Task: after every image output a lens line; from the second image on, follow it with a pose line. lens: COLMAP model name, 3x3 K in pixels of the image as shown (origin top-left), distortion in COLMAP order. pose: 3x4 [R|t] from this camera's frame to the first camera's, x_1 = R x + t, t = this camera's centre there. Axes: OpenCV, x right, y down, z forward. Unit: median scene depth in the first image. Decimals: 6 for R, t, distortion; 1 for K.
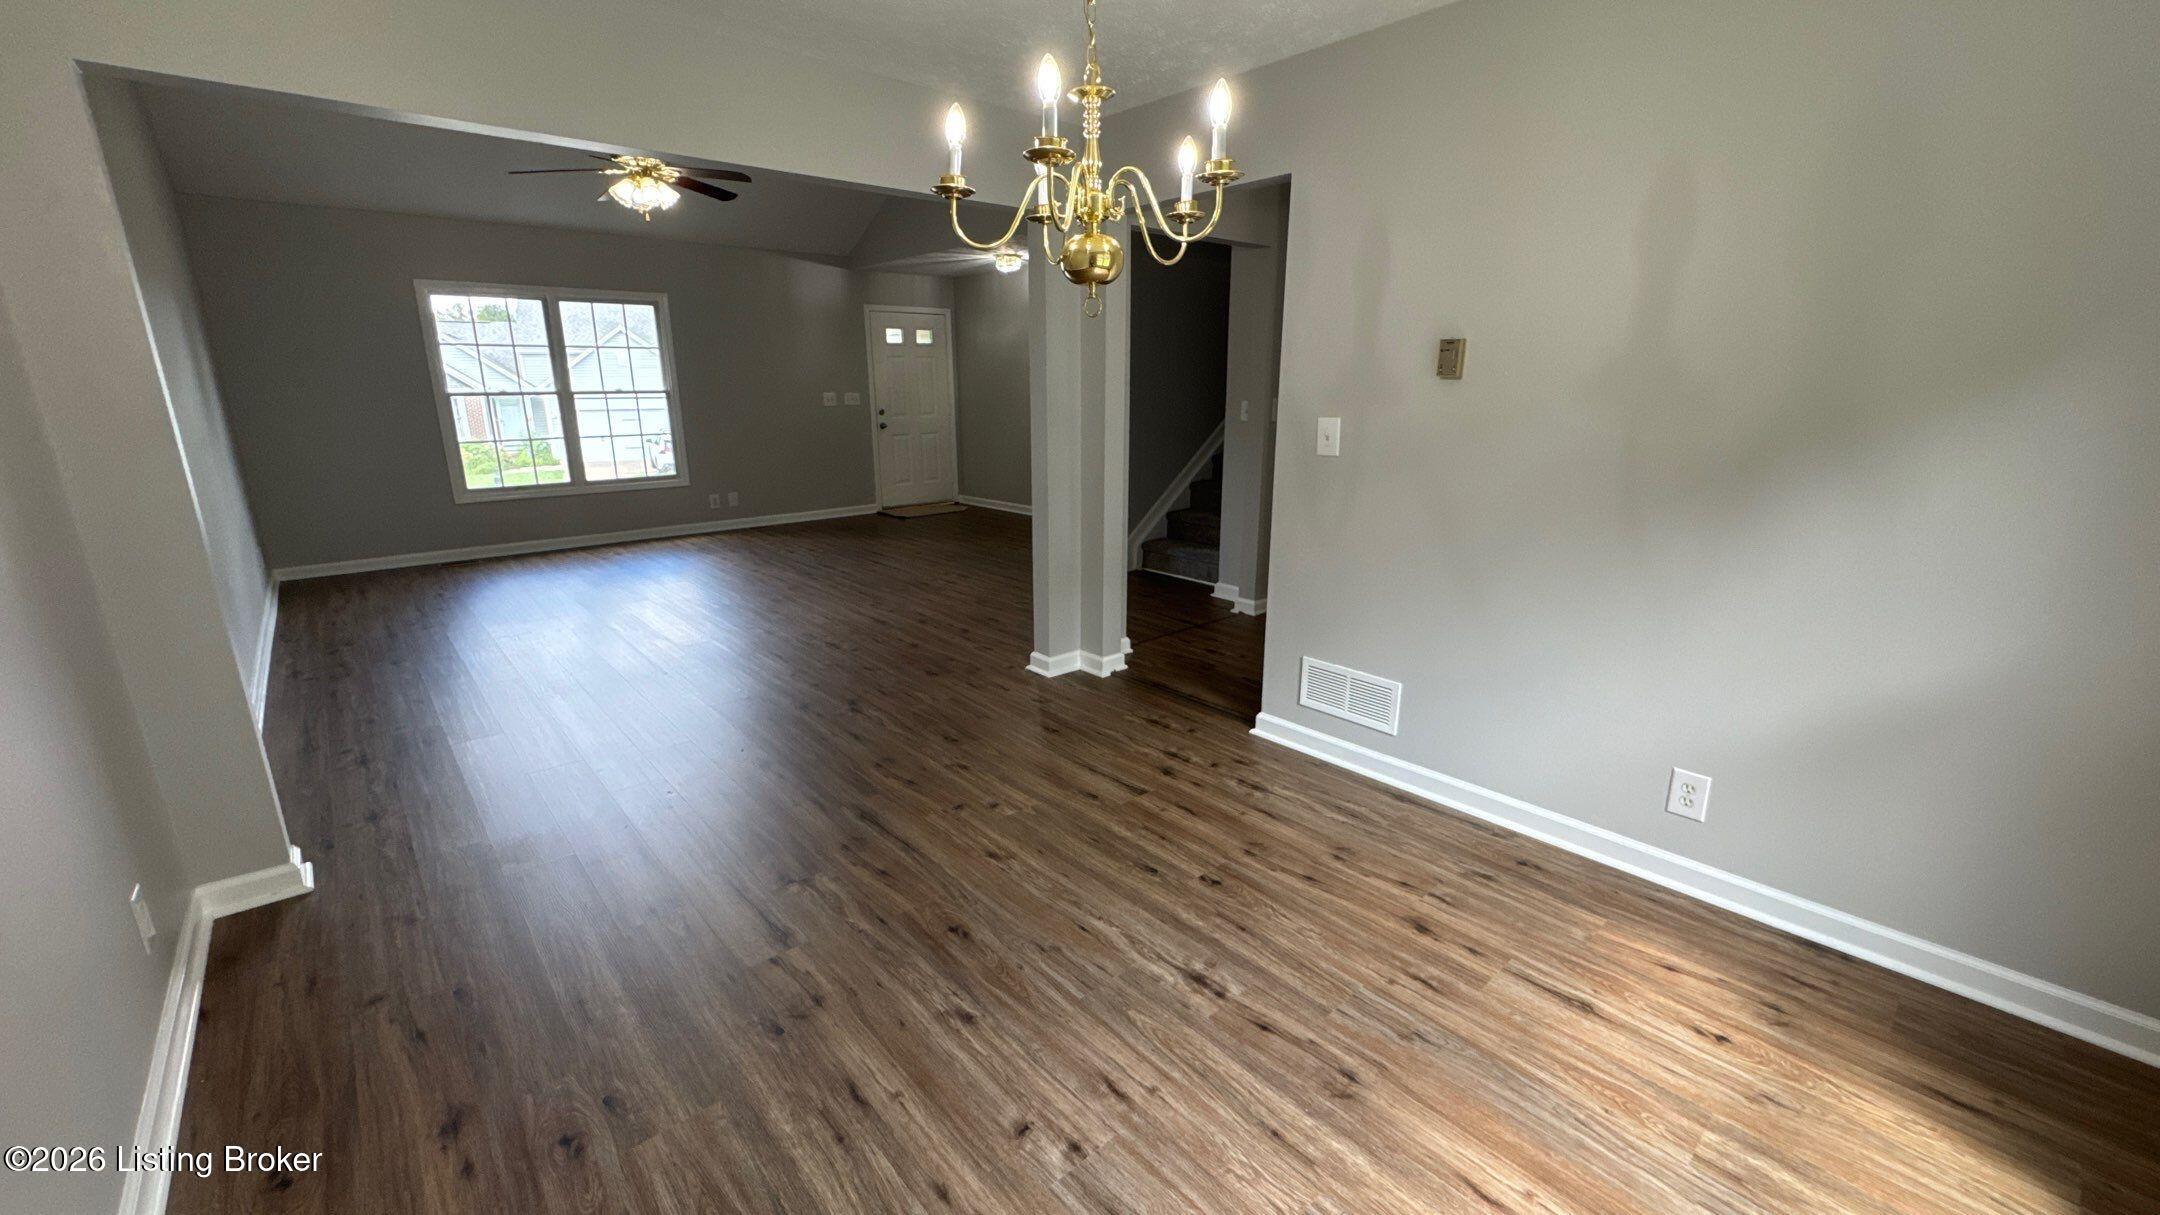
lens RADIAL K [[859.3, 0, 1080.9], [0, 859.3, 602.4], [0, 0, 1]] dist [-0.004269, 0.000640]
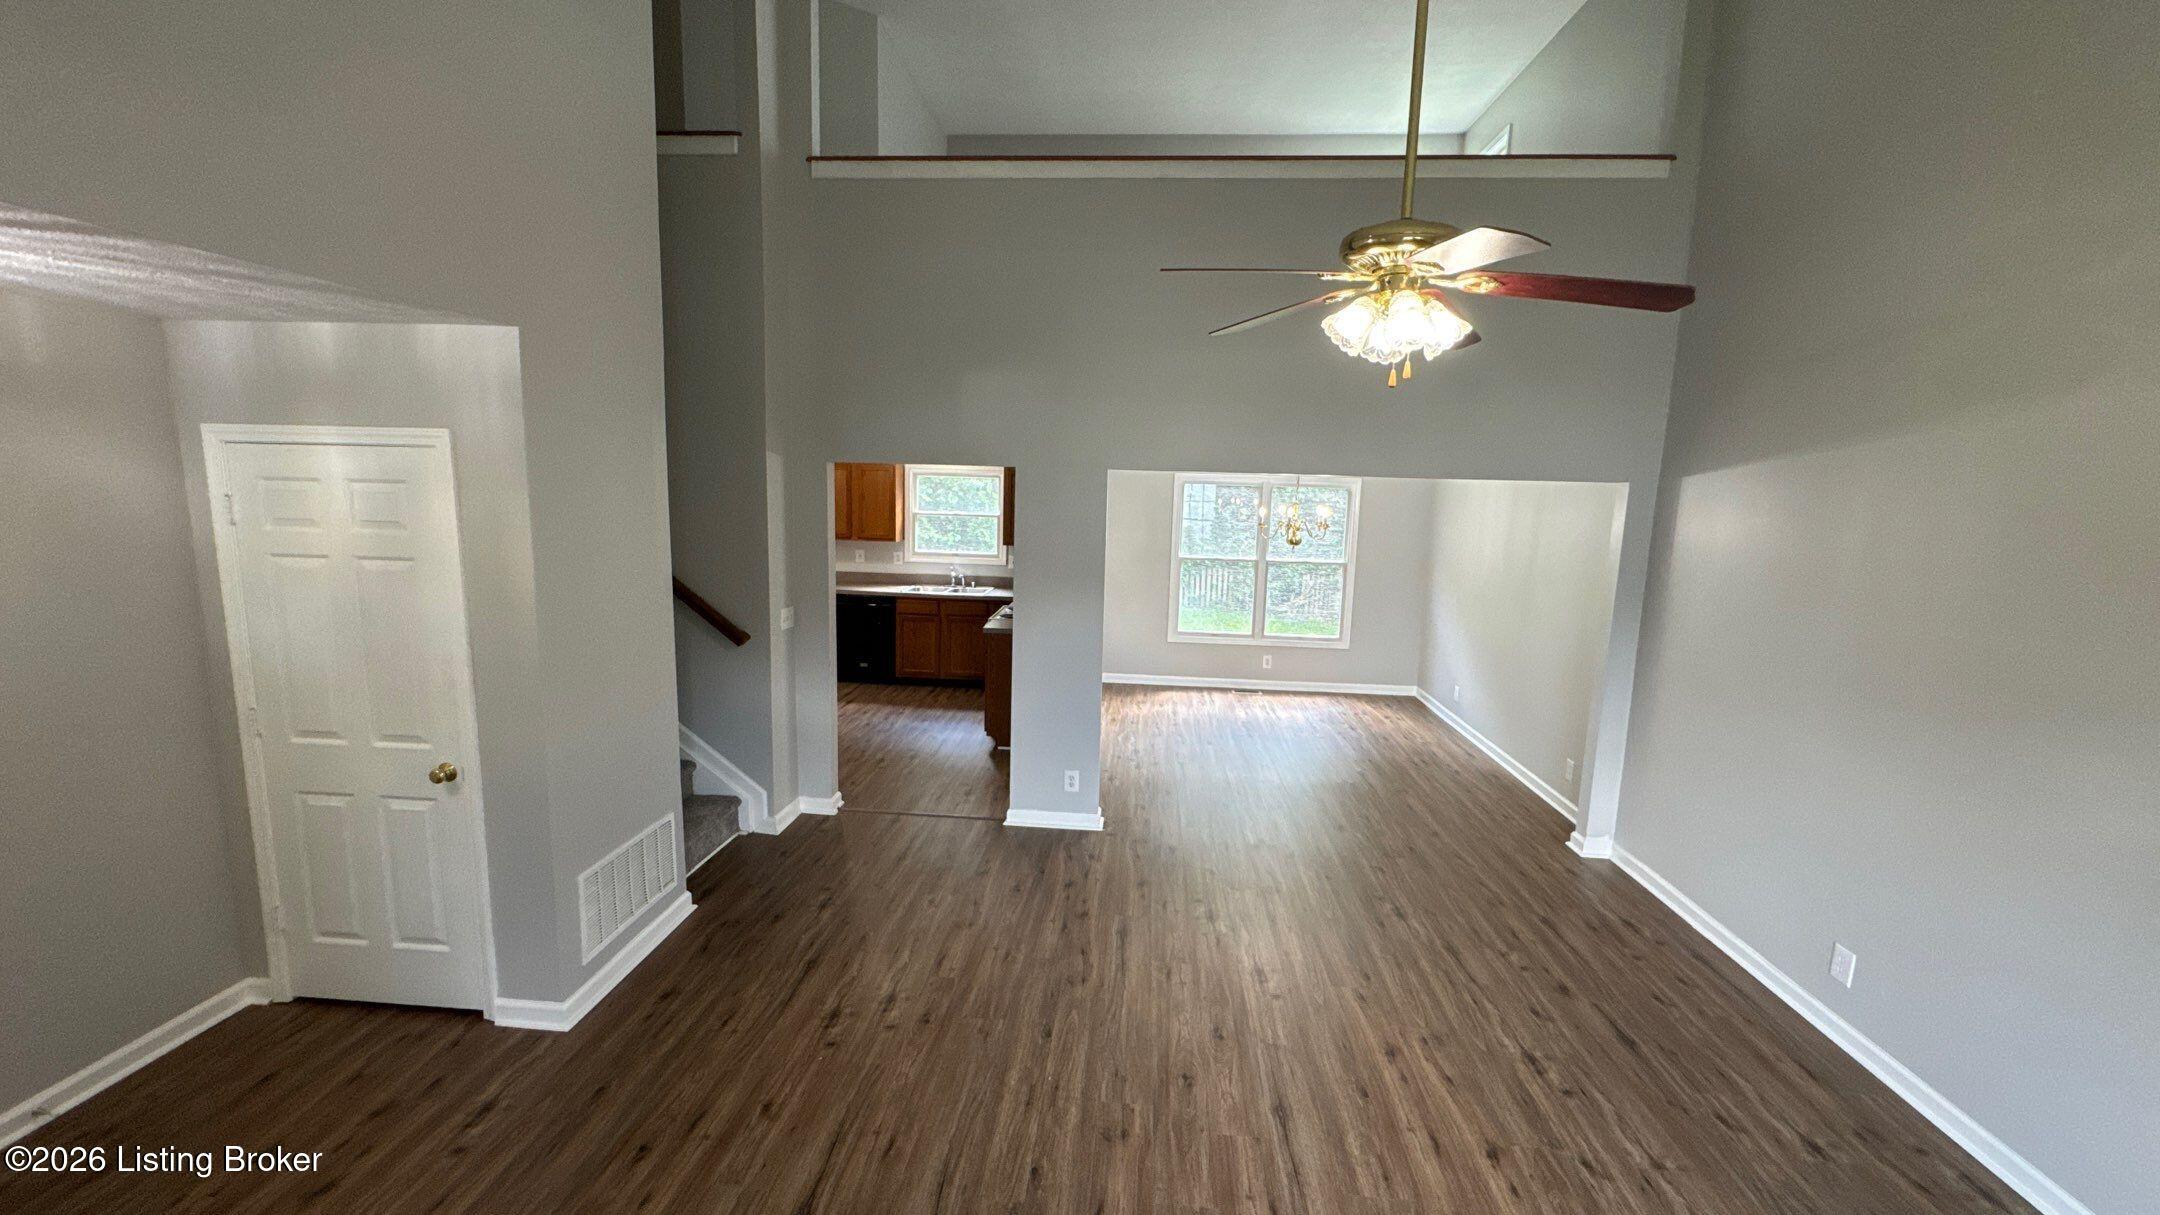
lens RADIAL K [[859.3, 0, 1080.0], [0, 859.3, 604.9], [0, 0, 1]] dist [-0.004269, 0.000640]
pose [[-0.695939, -0.118730, 0.708218, -1.568398], [0.155329, 0.937999, 0.309887, -1.086834], [-0.701101, 0.325669, -0.634348, 3.120912]]
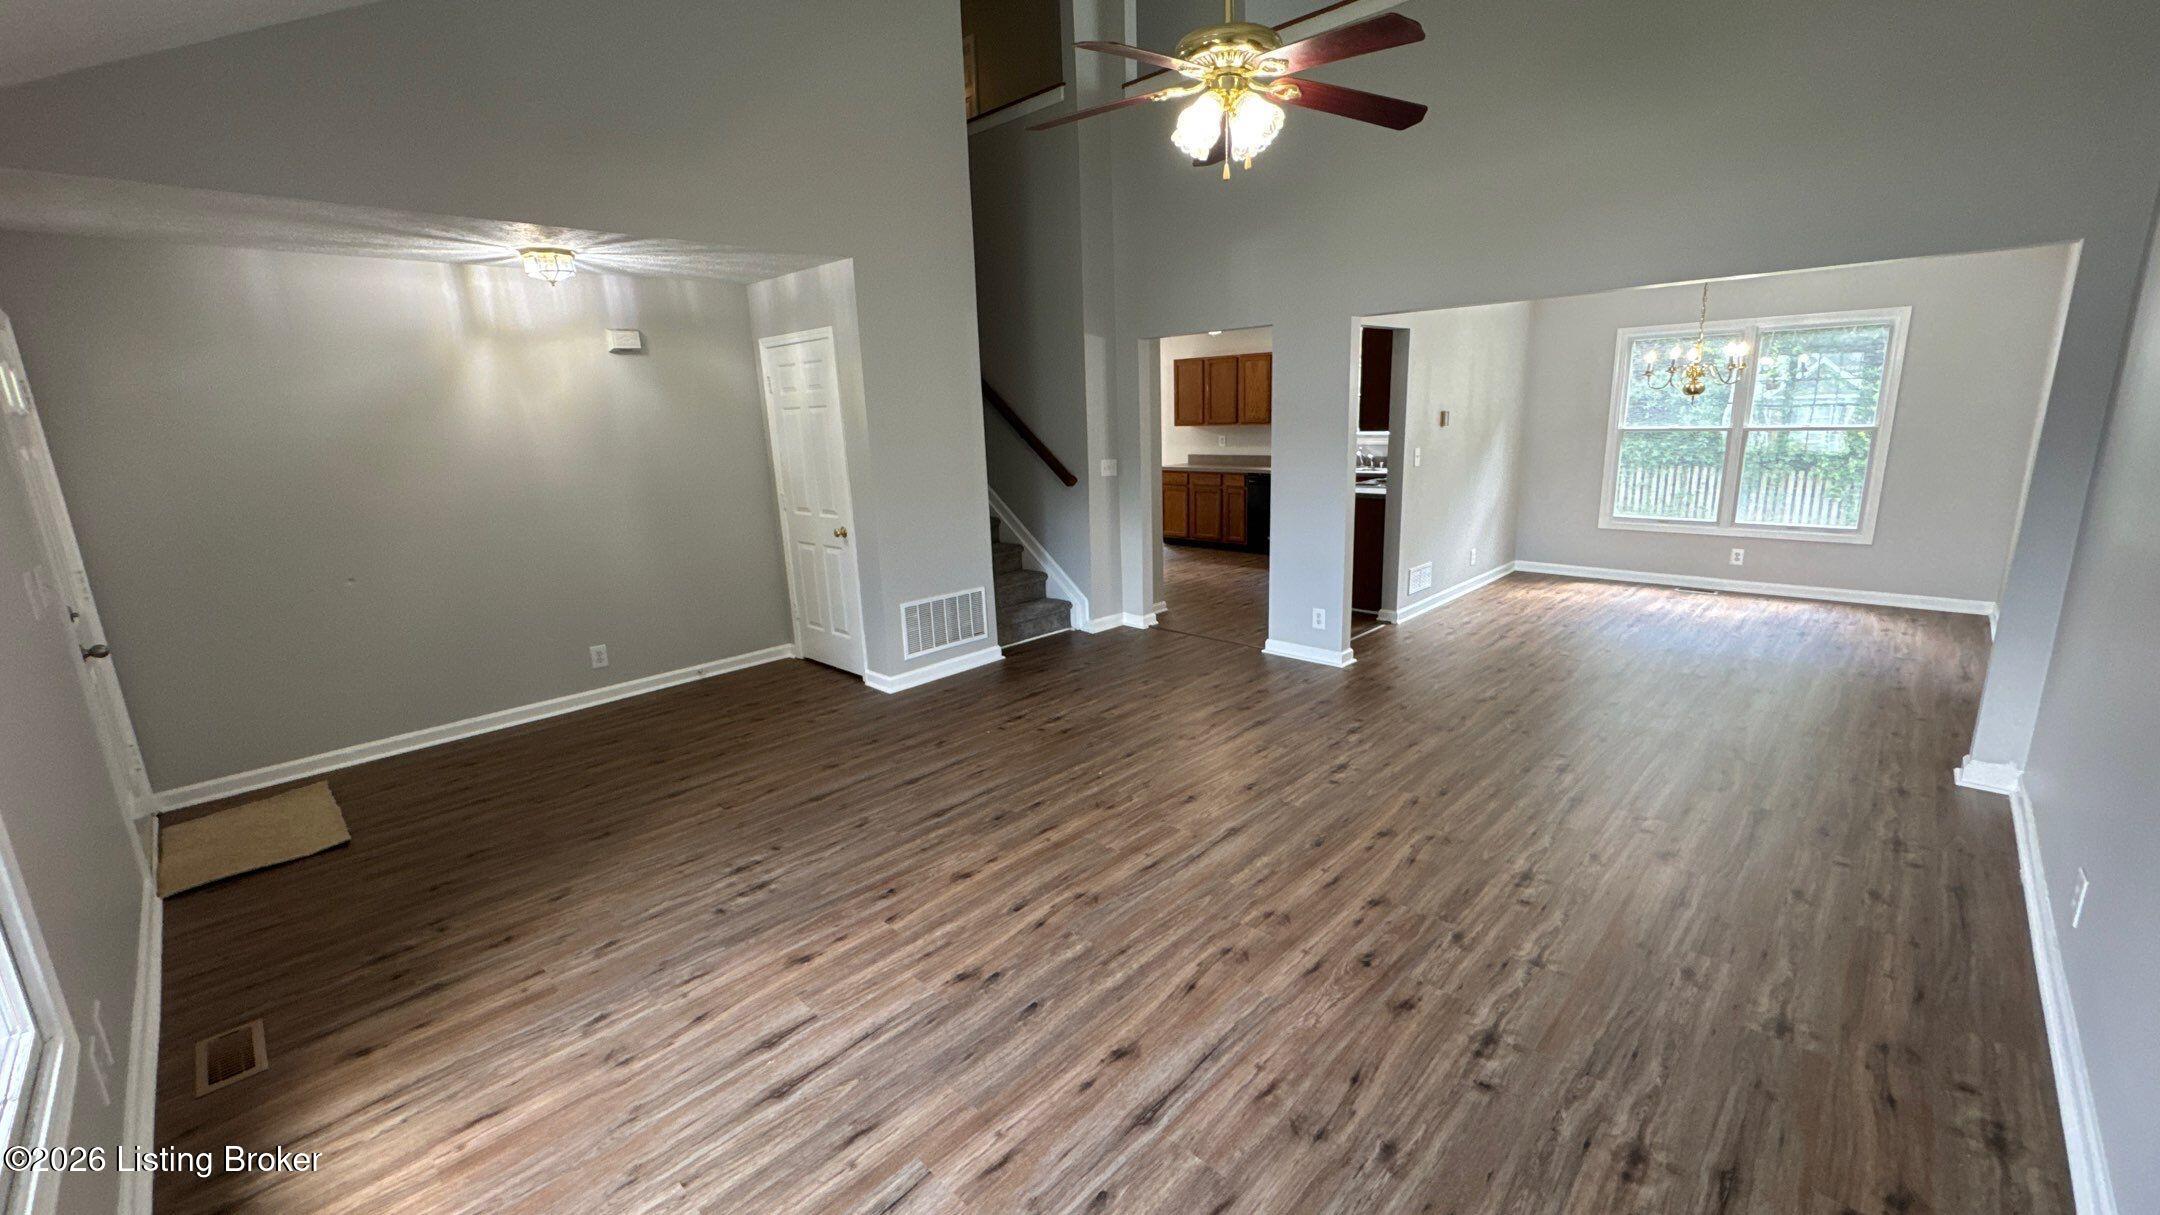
lens RADIAL K [[859.3, 0, 1079.0], [0, 859.3, 607.8], [0, 0, 1]] dist [-0.004269, 0.000640]
pose [[-0.079516, -0.220396, 0.972164, -2.299248], [0.285285, 0.929428, 0.234042, -0.758886], [-0.955139, 0.295953, -0.011029, 2.539532]]
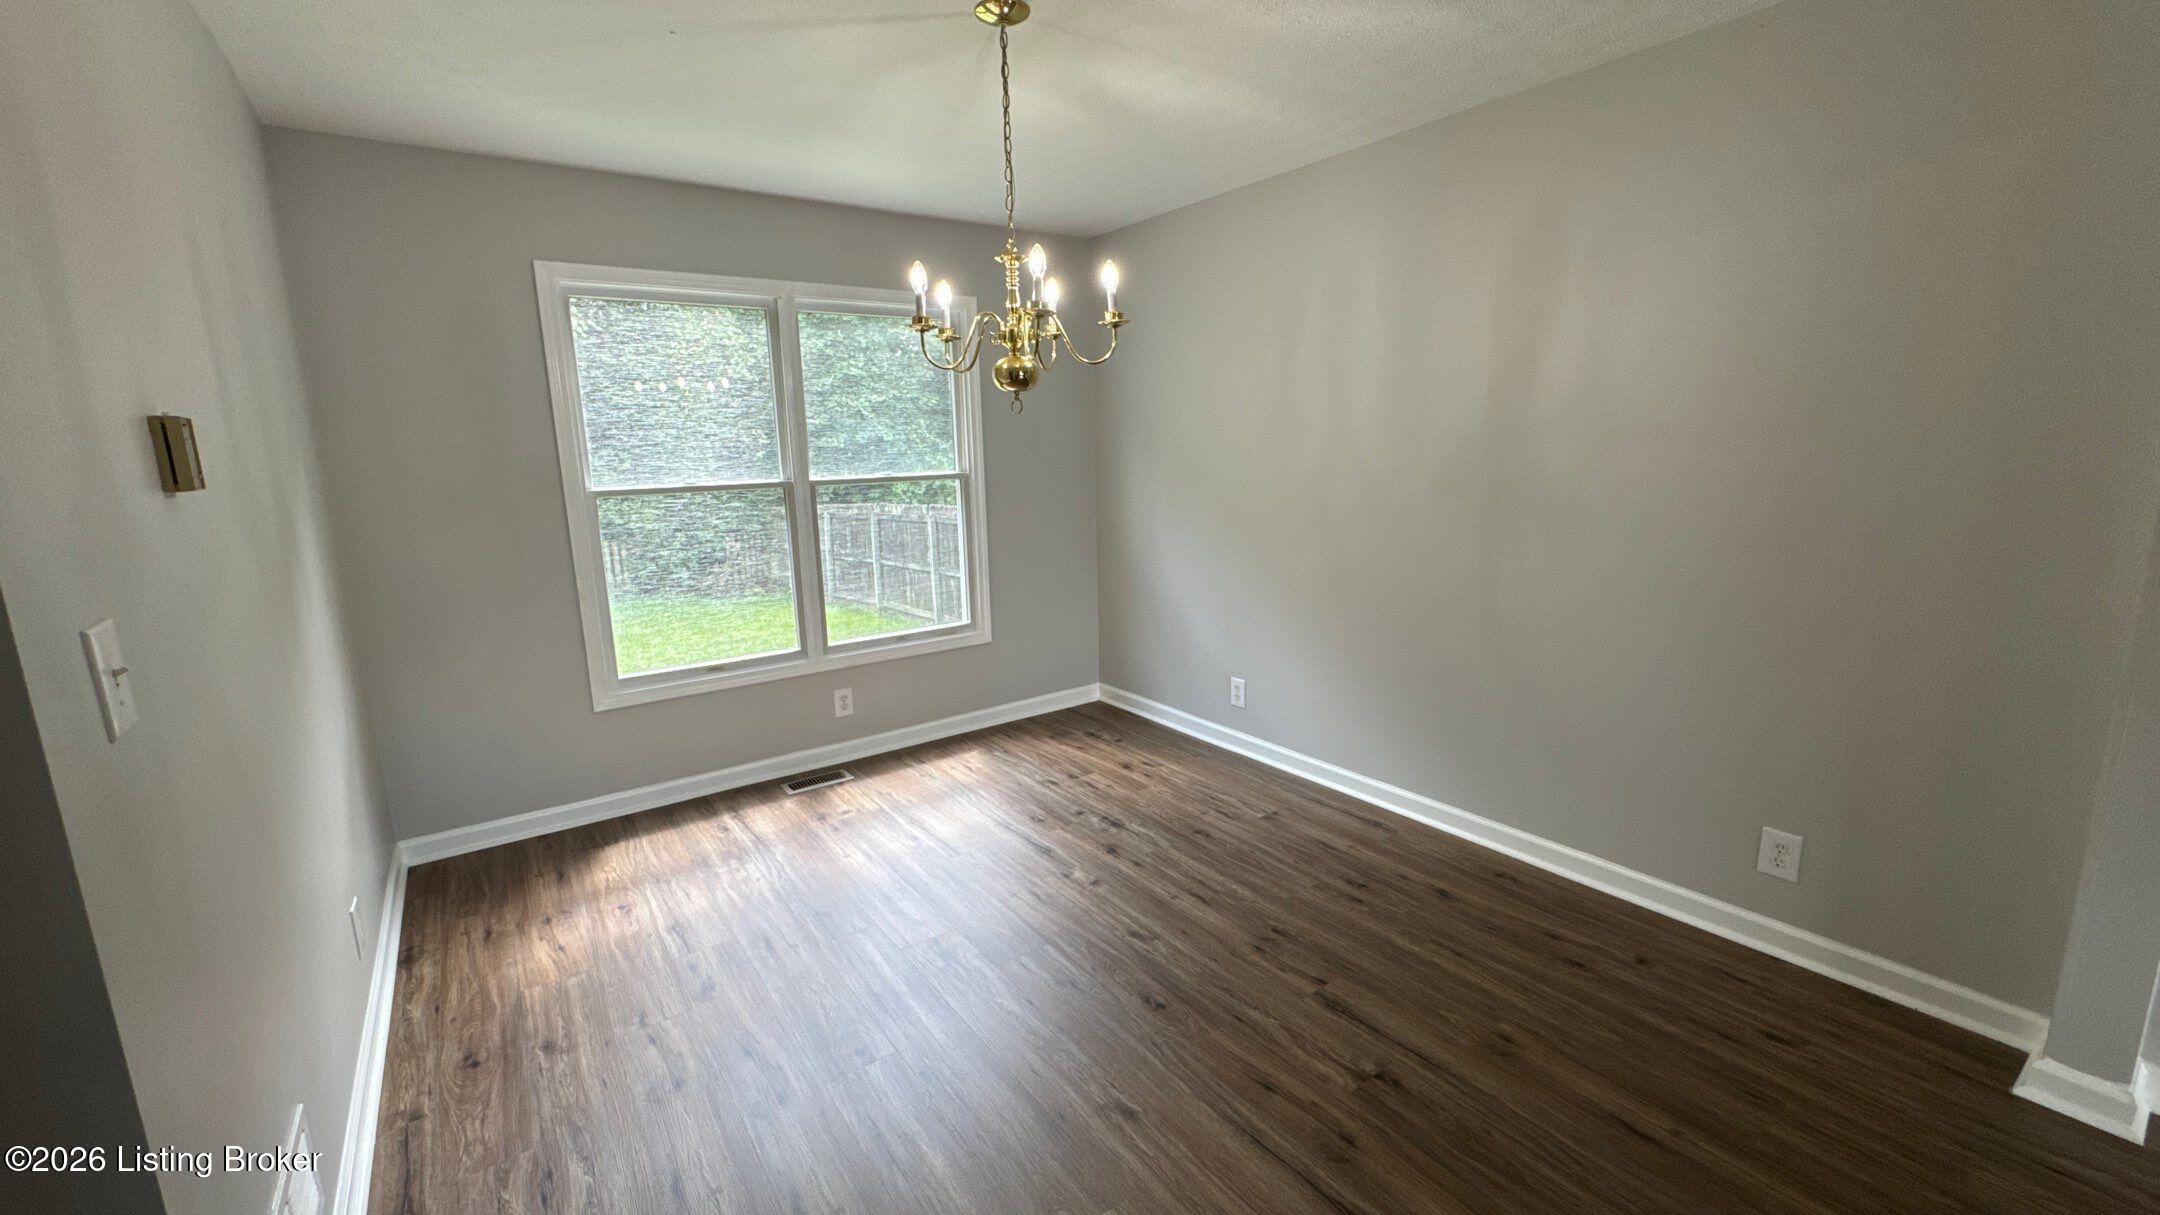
lens RADIAL K [[859.3, 0, 1077.6], [0, 859.3, 605.7], [0, 0, 1]] dist [-0.004269, 0.000640]
pose [[-0.994089, 0.007013, 0.108341, -0.160979], [0.053054, 0.902023, 0.428414, -0.453212], [-0.094722, 0.431630, -0.897064, 1.668030]]
